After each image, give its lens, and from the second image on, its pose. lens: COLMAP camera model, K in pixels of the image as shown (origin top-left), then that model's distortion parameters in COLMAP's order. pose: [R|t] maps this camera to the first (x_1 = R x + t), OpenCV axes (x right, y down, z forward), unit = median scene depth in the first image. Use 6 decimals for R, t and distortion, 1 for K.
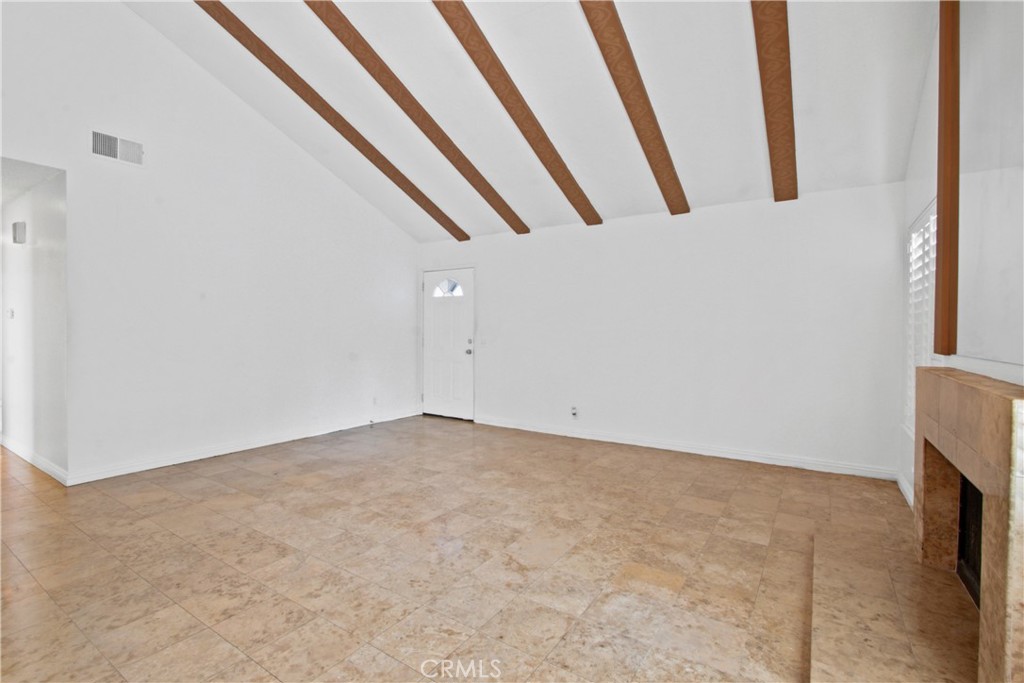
lens RADIAL K [[472.1, 0, 510.4], [0, 472.1, 338.6], [0, 0, 1]] dist [0.000602, 0.000128]
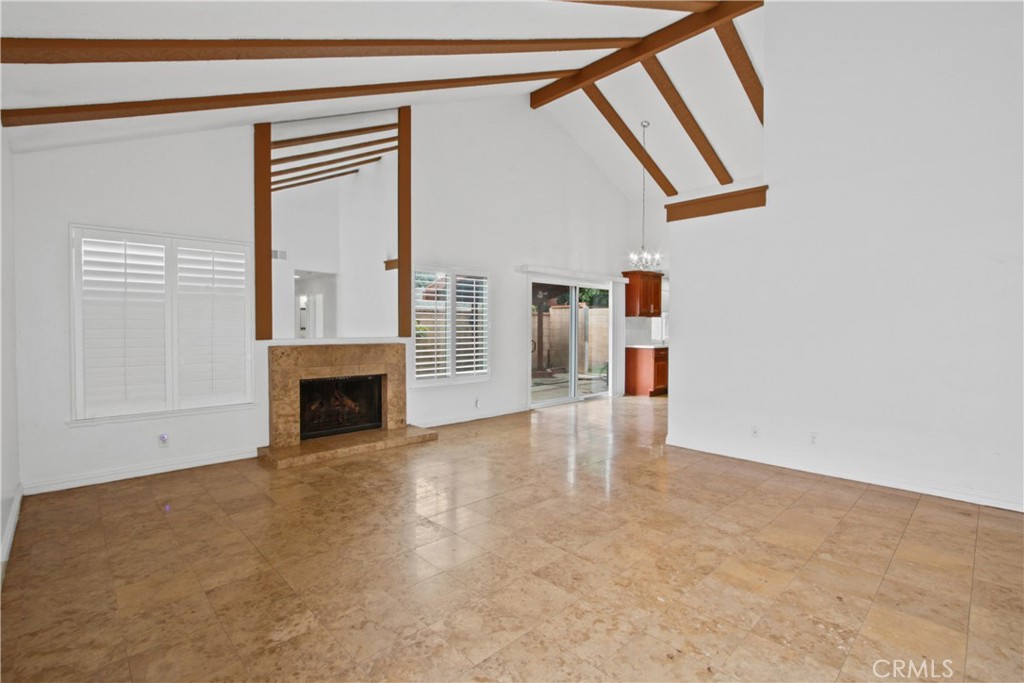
lens RADIAL K [[472.1, 0, 511.9], [0, 472.1, 337.7], [0, 0, 1]] dist [0.000602, 0.000128]
pose [[-0.976115, -0.009922, 0.217027, -0.293496], [-0.001523, 0.999244, 0.038835, -0.032380], [-0.217249, 0.037577, -0.975393, 1.878571]]
